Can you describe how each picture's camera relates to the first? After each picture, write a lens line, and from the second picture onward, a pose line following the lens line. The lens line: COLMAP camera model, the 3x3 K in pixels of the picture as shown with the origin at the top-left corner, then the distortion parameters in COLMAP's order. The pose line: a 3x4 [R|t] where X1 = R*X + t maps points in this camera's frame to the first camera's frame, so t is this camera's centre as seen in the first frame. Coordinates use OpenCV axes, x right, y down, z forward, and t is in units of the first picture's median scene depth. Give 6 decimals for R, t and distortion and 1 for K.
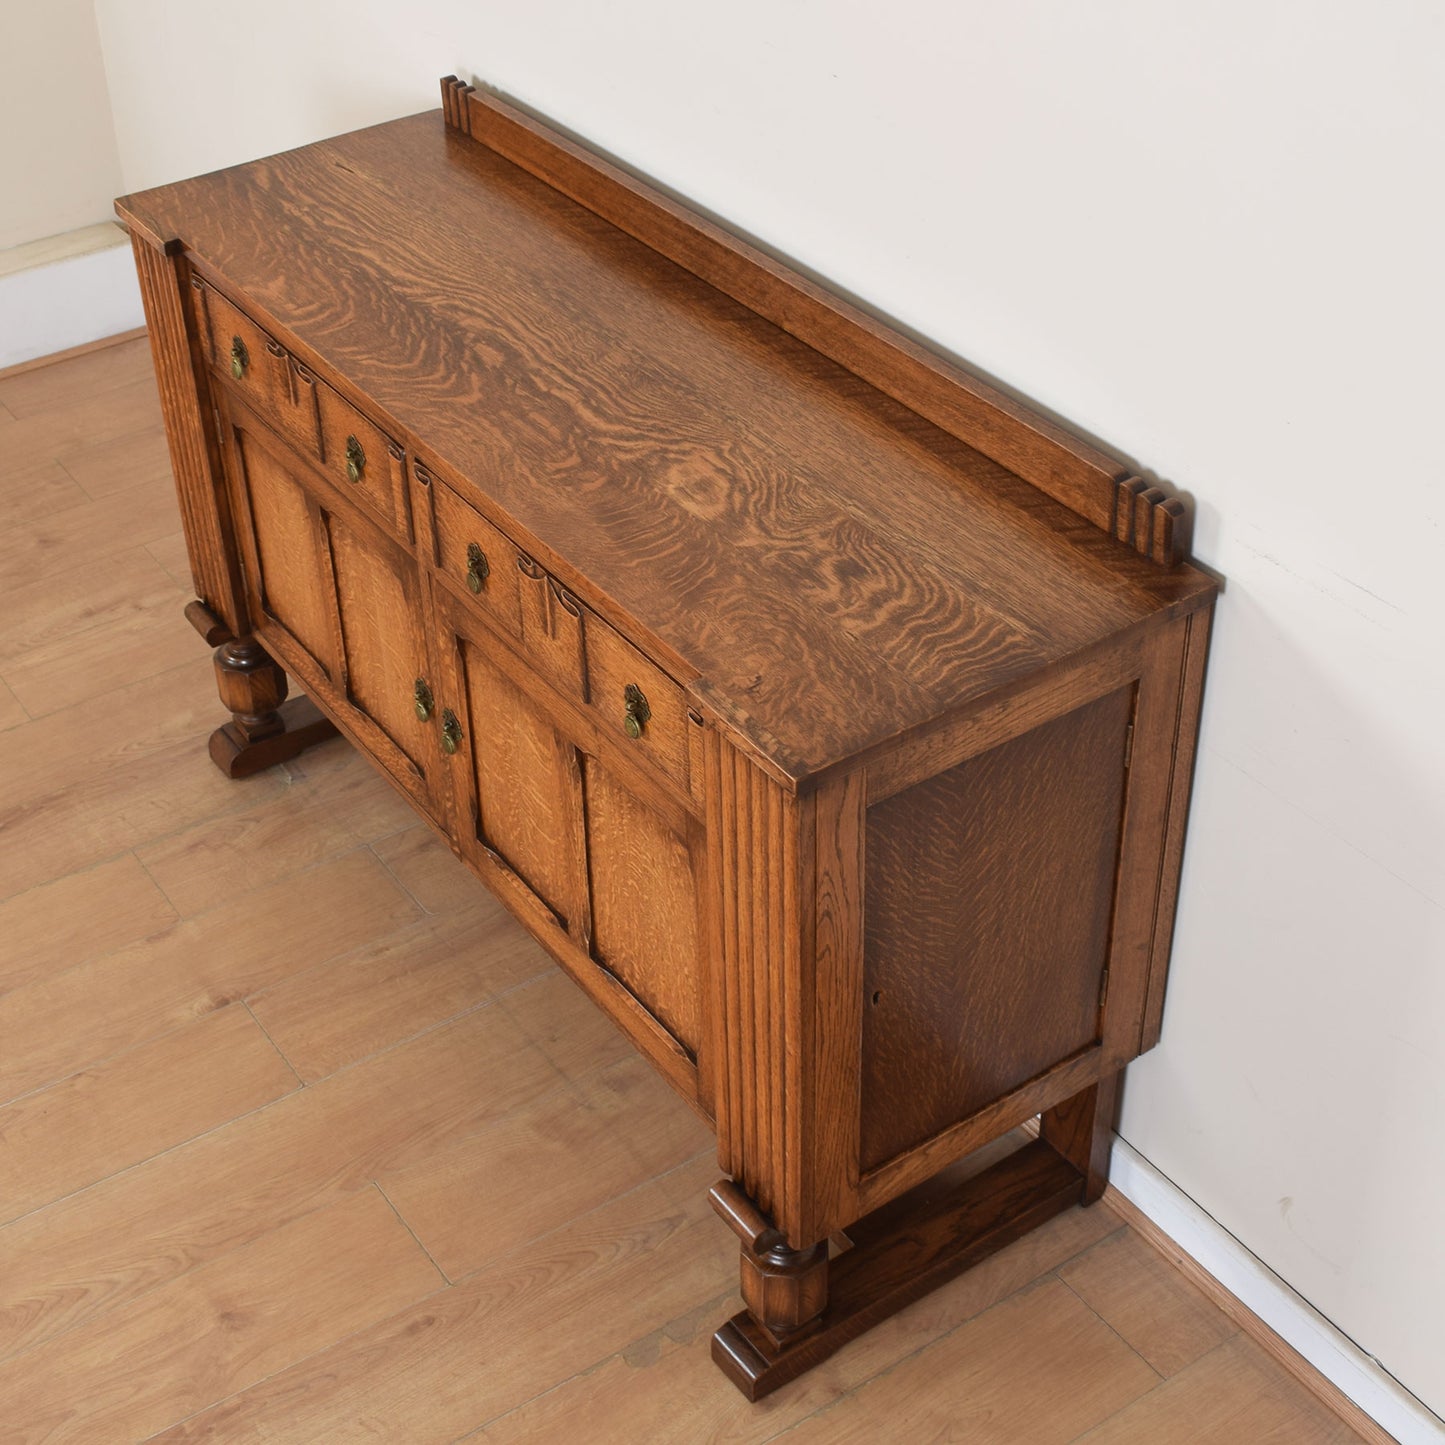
lens RADIAL K [[2285.8, 0, 685.8], [0, 2285.8, 601.3], [0, 0, 1]] dist [-0.082657, -0.023853]
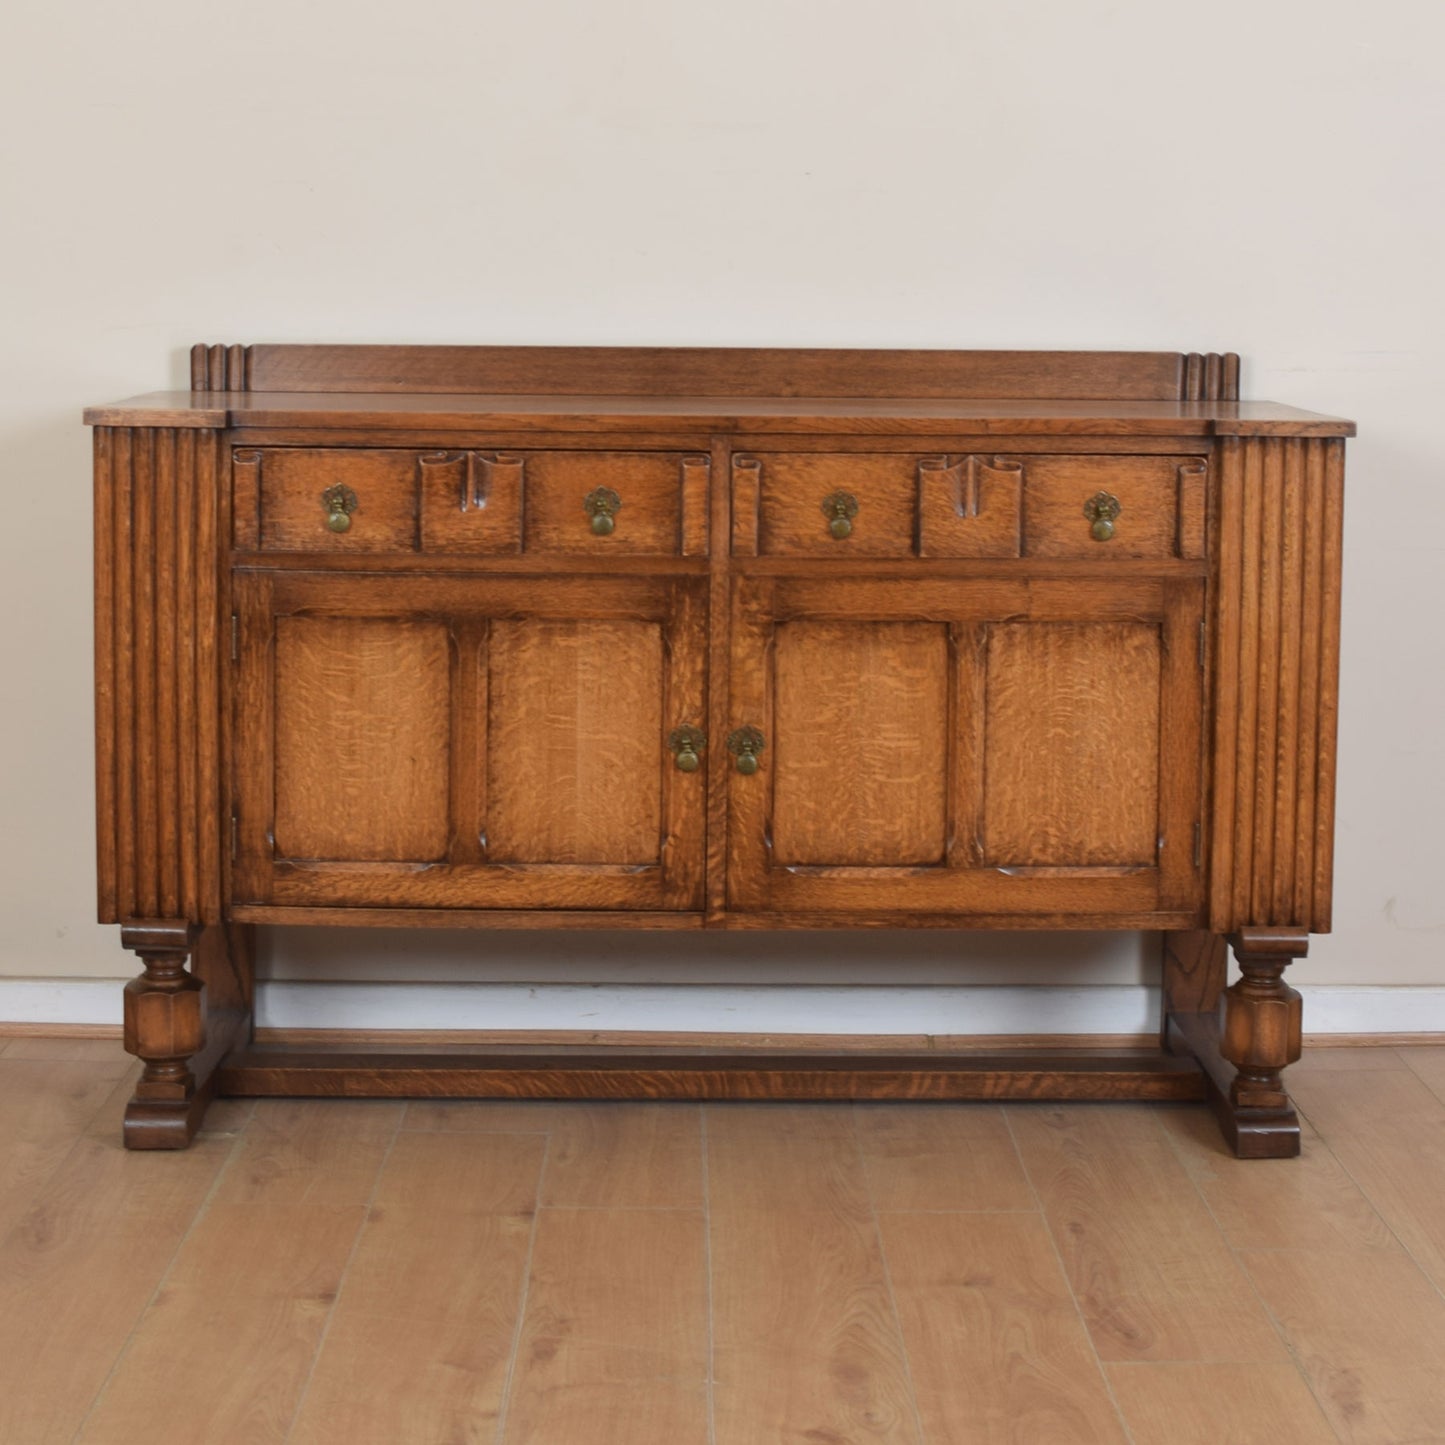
lens RADIAL K [[2783.7, 0, 698.2], [0, 2783.7, 429.5], [0, 0, 1]] dist [-0.086297, -0.038570]
pose [[0.552817, -0.006304, 0.833279, -1.257009], [0.443580, 0.848748, -0.287861, 0.309796], [-0.705429, 0.528760, 0.471999, 0.379209]]
